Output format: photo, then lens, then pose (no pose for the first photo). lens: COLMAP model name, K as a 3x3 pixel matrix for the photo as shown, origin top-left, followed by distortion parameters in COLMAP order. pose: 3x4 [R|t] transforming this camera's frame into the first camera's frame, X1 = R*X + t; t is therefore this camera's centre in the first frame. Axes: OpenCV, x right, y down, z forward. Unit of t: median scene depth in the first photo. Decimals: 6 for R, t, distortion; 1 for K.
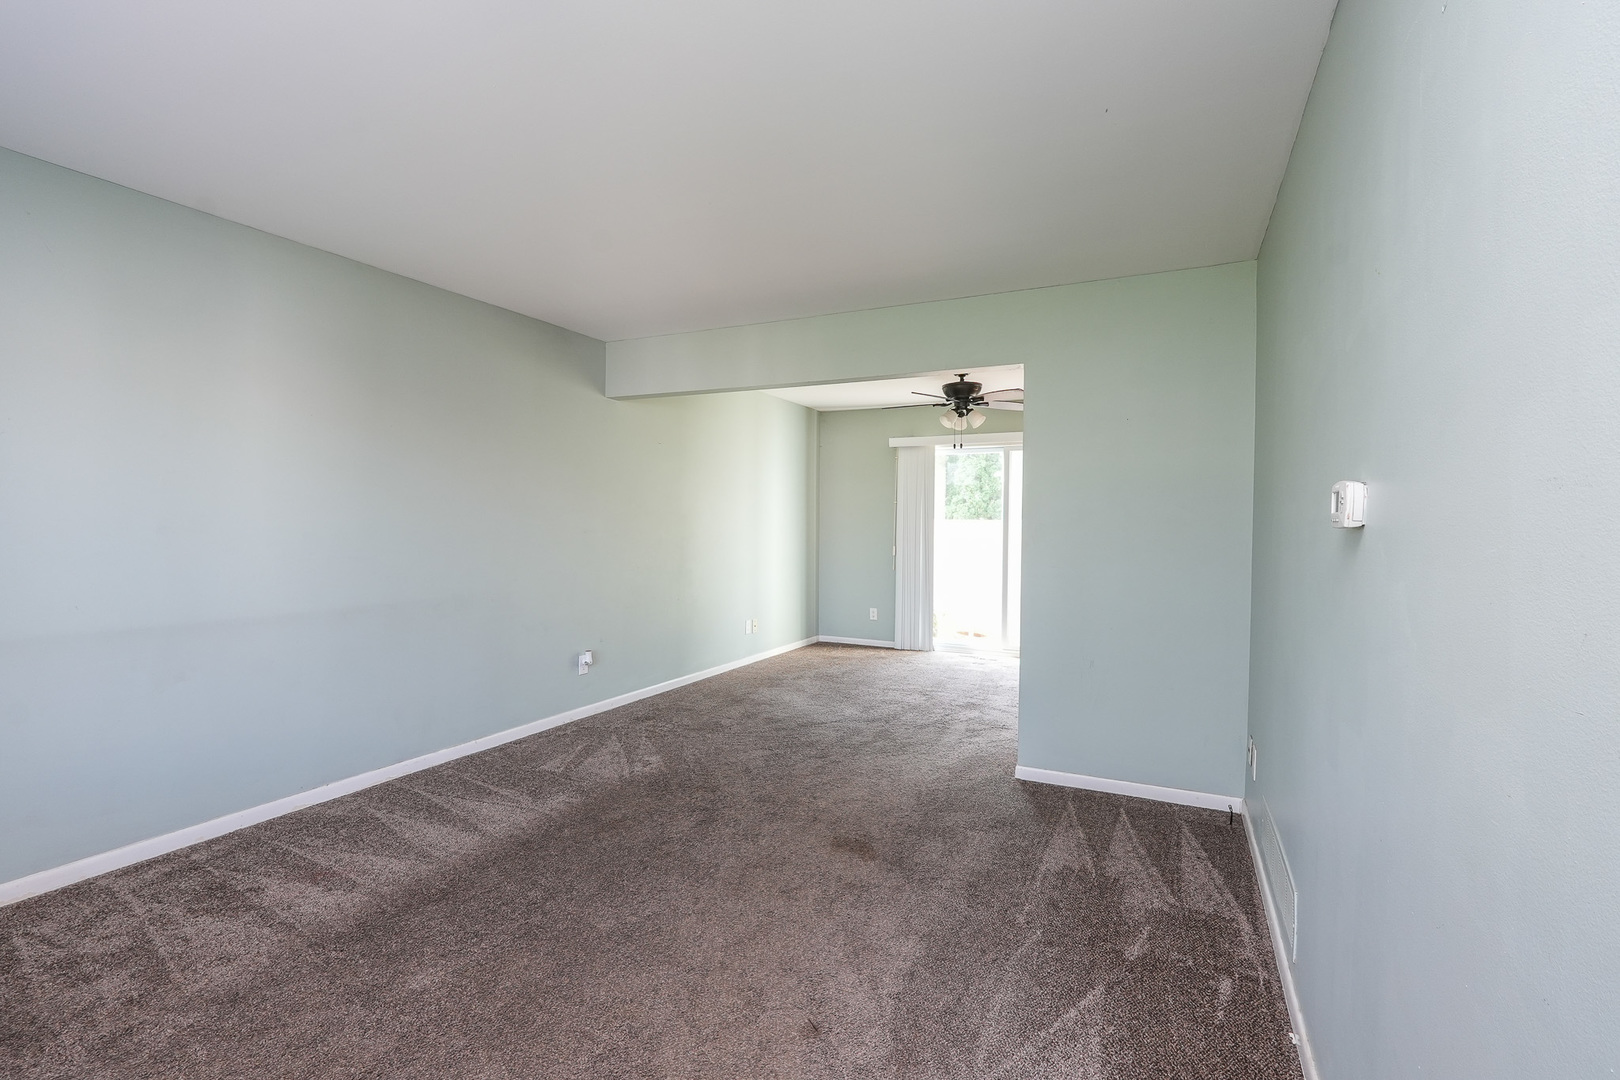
lens RADIAL K [[743.3, 0, 801.5], [0, 743.3, 529.7], [0, 0, 1]] dist [-0.015227, 0.009615]
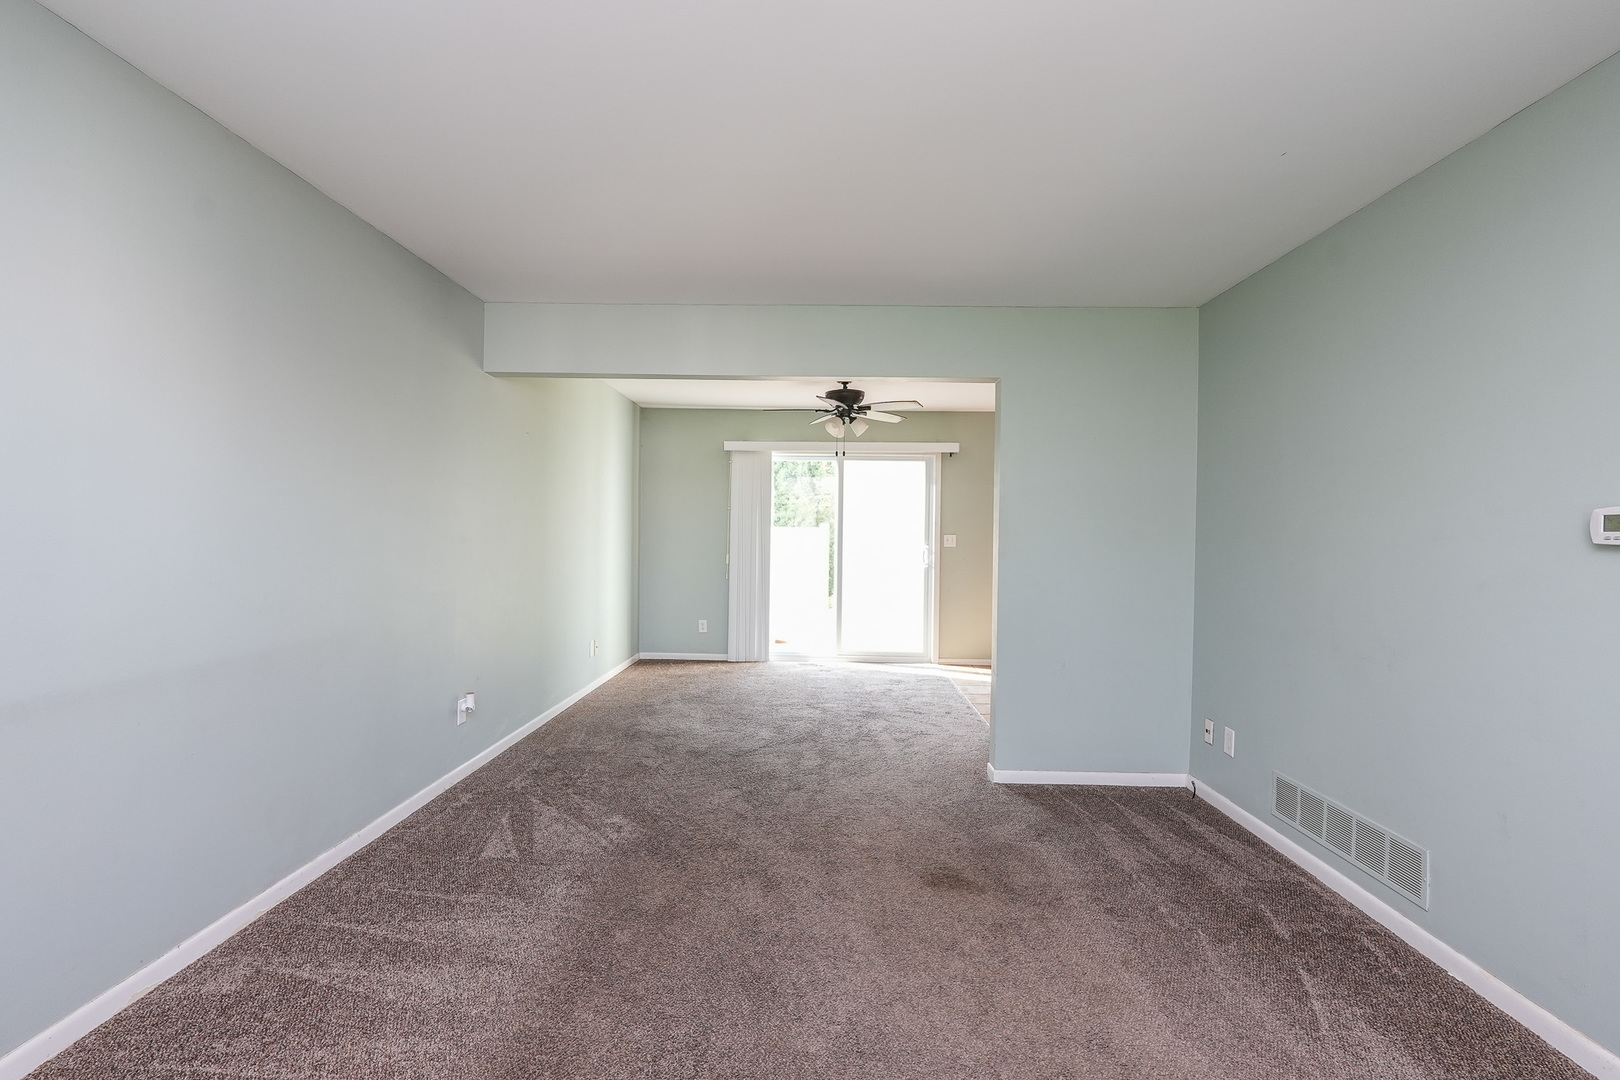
lens RADIAL K [[743.3, 0, 804.7], [0, 743.3, 535.1], [0, 0, 1]] dist [-0.015227, 0.009615]
pose [[0.906117, 0.002488, 0.423019, -0.301783], [-0.002728, 0.999996, -0.000038, -0.004636], [-0.423018, -0.001119, 0.906121, 0.145199]]
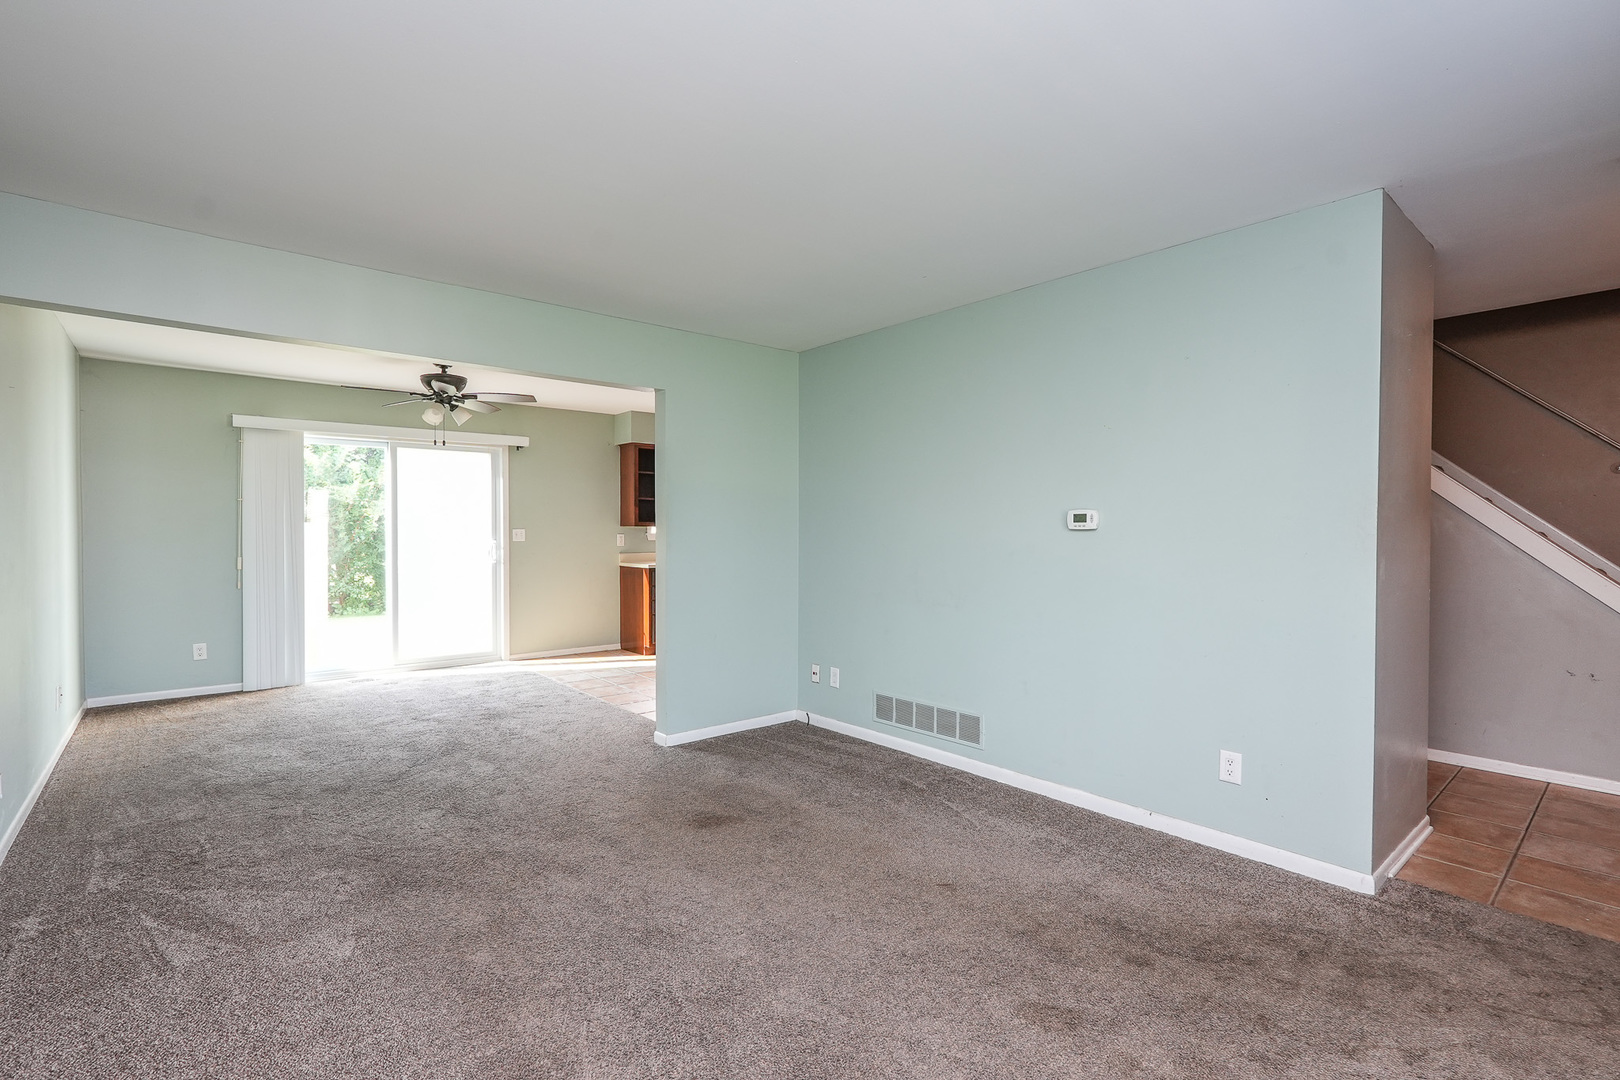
lens RADIAL K [[743.3, 0, 804.3], [0, 743.3, 538.3], [0, 0, 1]] dist [-0.015227, 0.009615]
pose [[0.393027, -0.019612, 0.919318, -0.545386], [0.010230, 0.999804, 0.016955, -0.007138], [-0.919470, 0.002741, 0.393151, 0.271769]]
